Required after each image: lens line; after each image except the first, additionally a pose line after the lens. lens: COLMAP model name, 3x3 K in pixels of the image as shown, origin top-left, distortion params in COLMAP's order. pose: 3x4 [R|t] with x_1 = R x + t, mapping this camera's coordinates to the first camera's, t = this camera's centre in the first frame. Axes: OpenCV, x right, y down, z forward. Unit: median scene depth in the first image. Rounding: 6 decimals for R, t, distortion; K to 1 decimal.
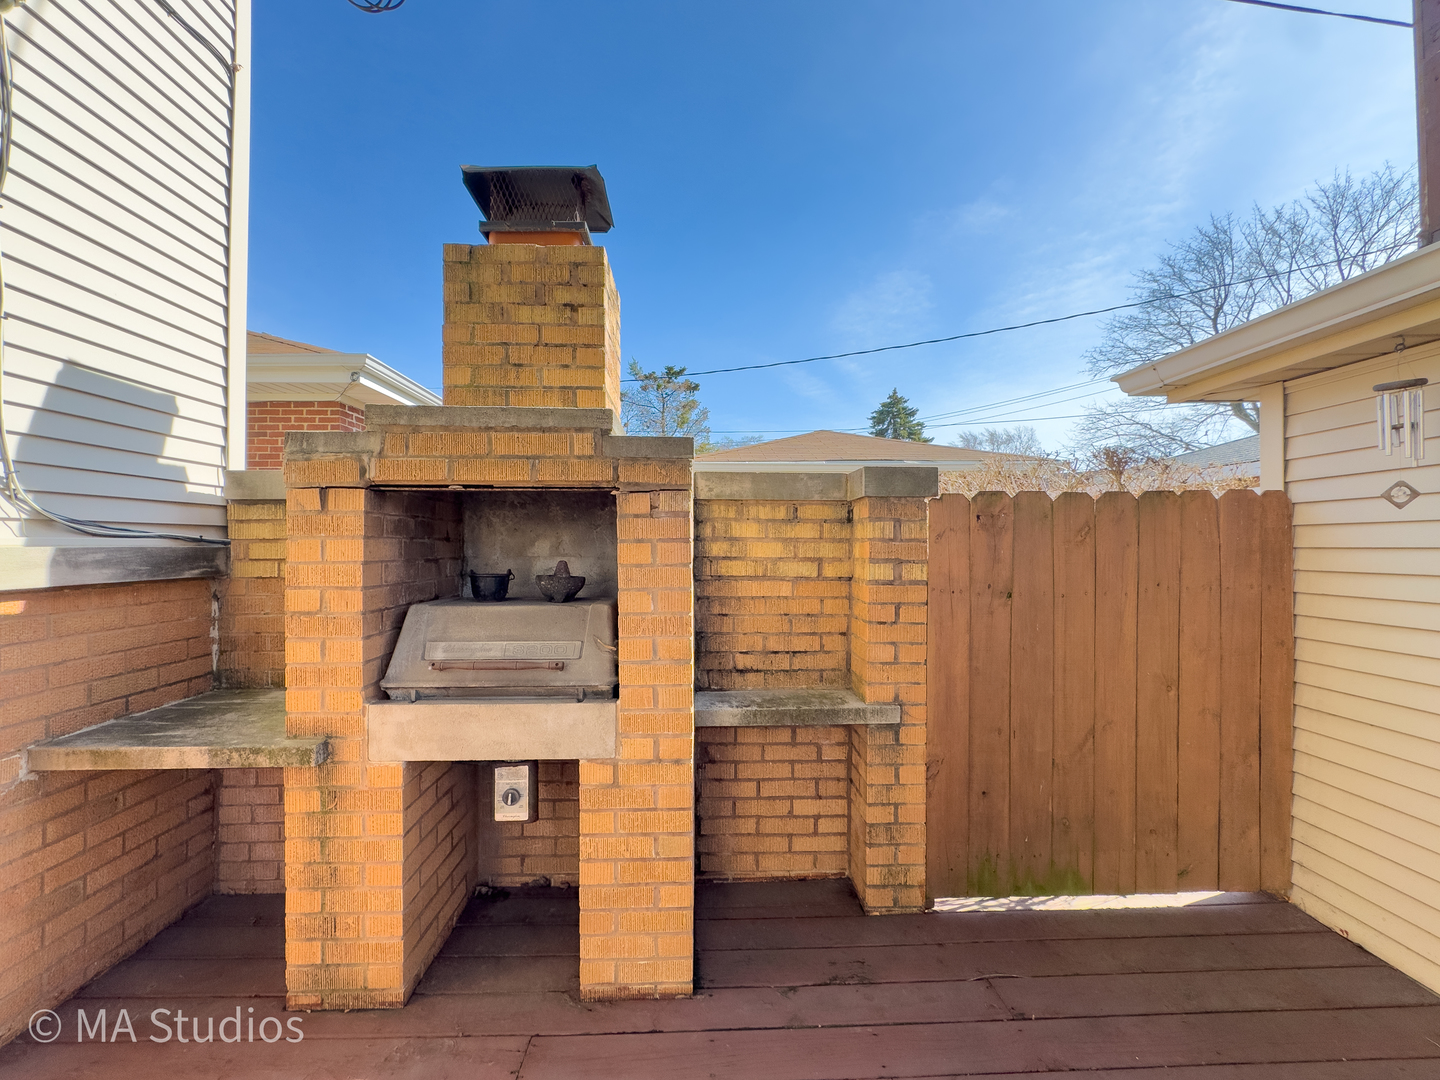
lens RADIAL K [[581.8, 0, 728.6], [0, 581.8, 540.3], [0, 0, 1]] dist [-0.000397, -0.000020]
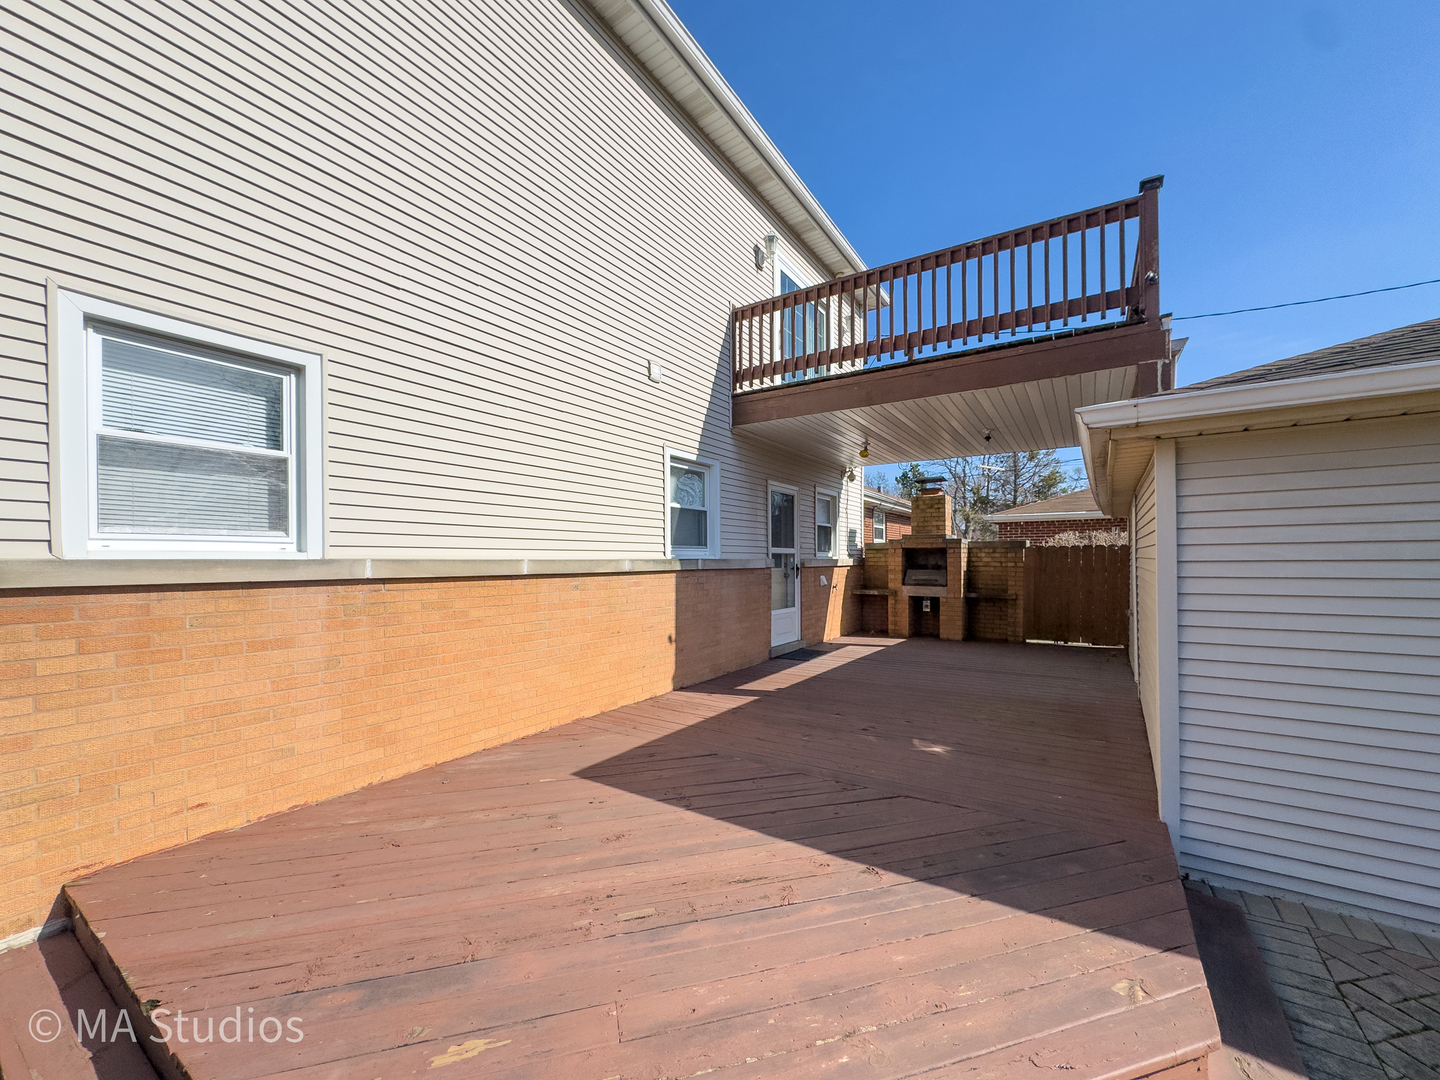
lens RADIAL K [[577.7, 0, 717.7], [0, 577.7, 570.1], [0, 0, 1]] dist [0.033329, -0.000100]
pose [[0.834484, 0.015266, -0.550821, 0.843952], [0.003686, 0.999439, 0.033285, -0.061018], [0.551020, -0.029806, 0.833960, -3.966716]]
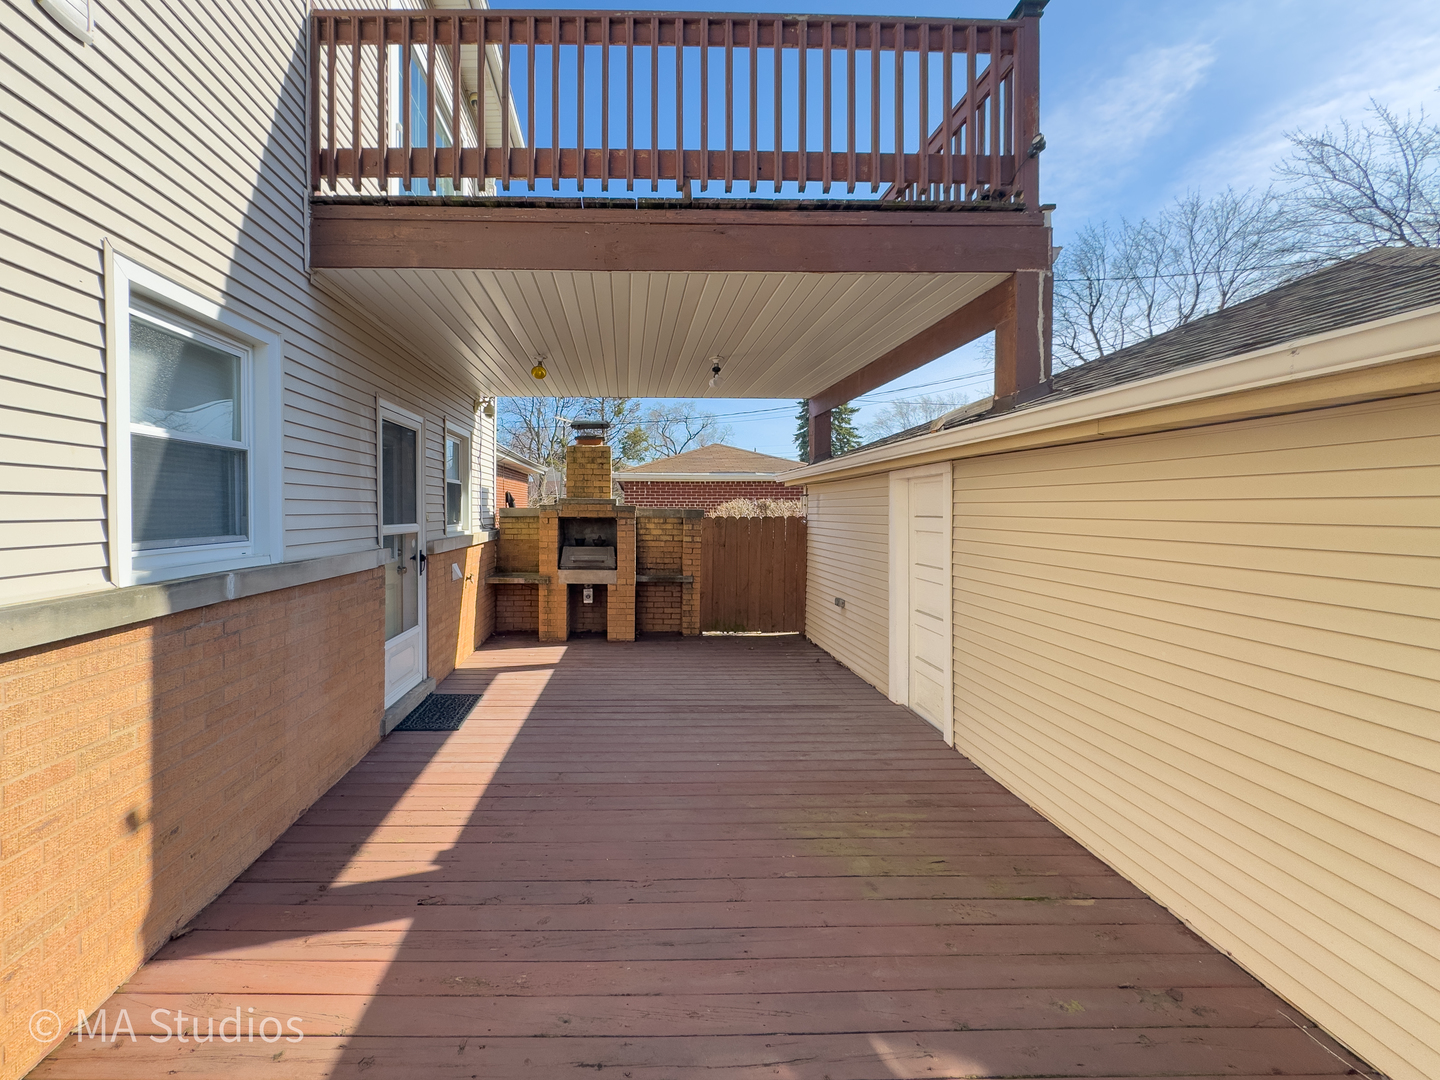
lens RADIAL K [[641.6, 0, 651.1], [0, 641.6, 520.7], [0, 0, 1]] dist [-0.001486, -0.000398]
pose [[0.999946, 0.007986, -0.006713, 0.062630], [-0.007817, 0.999663, 0.024769, -0.153251], [0.006908, -0.024715, 0.999671, -2.923399]]
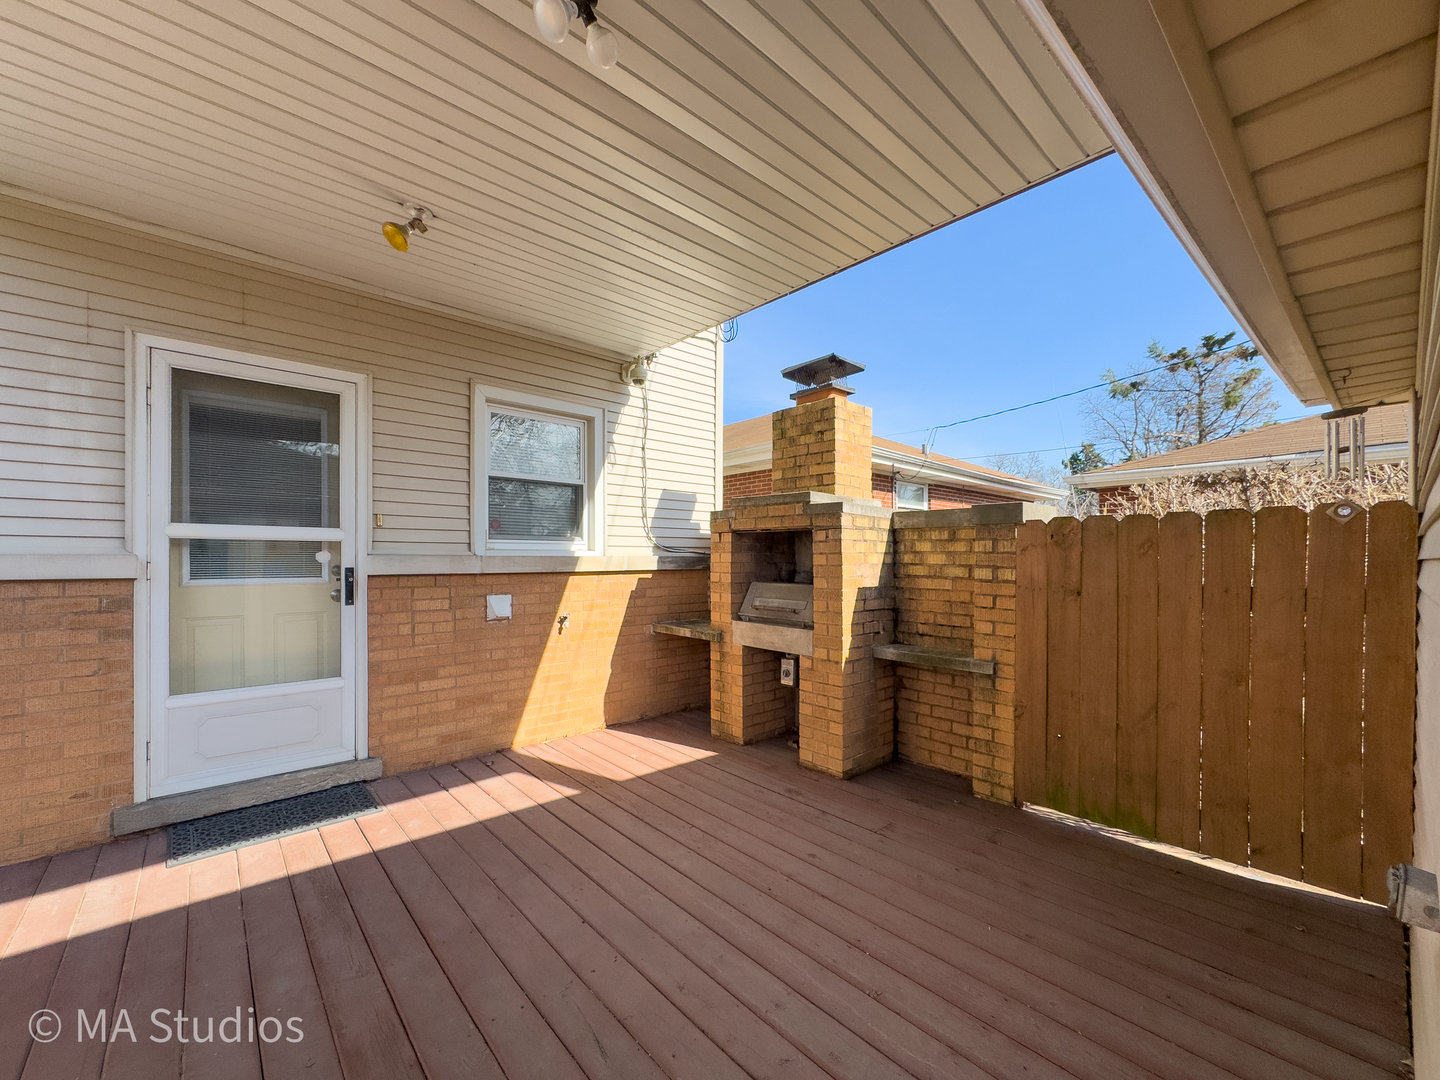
lens RADIAL K [[574.1, 0, 716.9], [0, 574.1, 561.6], [0, 0, 1]] dist [0.000125, -0.000061]
pose [[0.645969, 0.009731, -0.763302, 0.963938], [0.002697, 0.999883, 0.015029, -0.001855], [0.763359, -0.011767, 0.645868, -0.499264]]
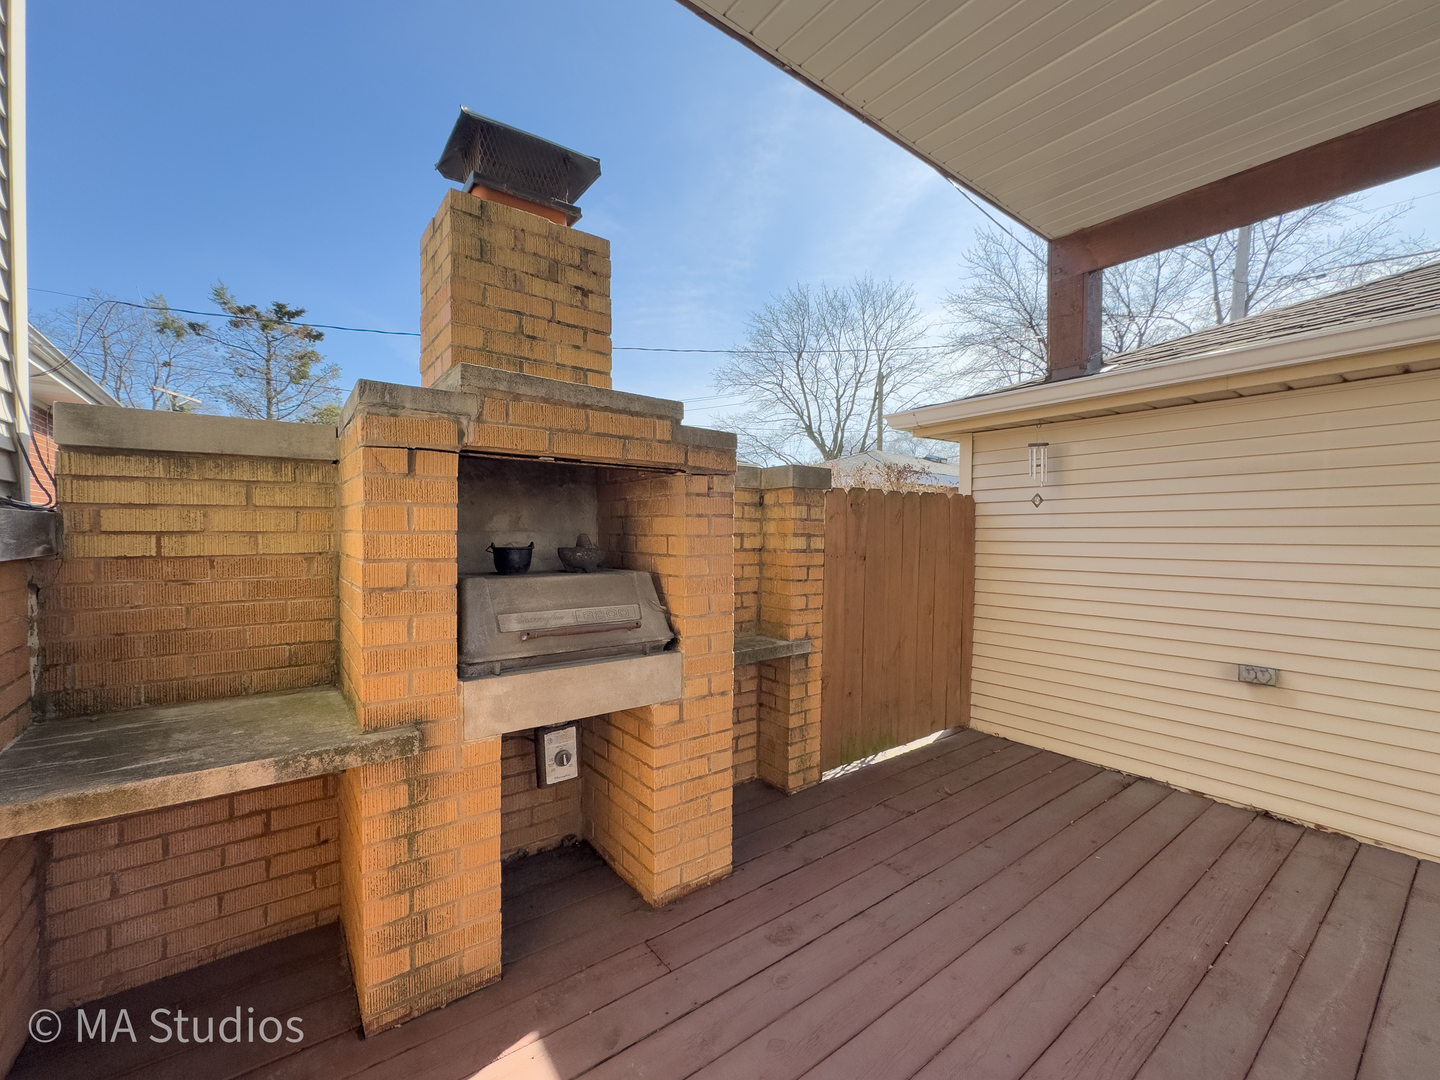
lens RADIAL K [[574.9, 0, 728.9], [0, 574.9, 543.1], [0, 0, 1]] dist [0.000105, 0.000058]
pose [[0.822706, -0.005971, 0.568436, -0.643247], [-0.010306, 0.999624, 0.025417, 0.022305], [-0.568374, -0.026769, 0.822335, -0.009662]]
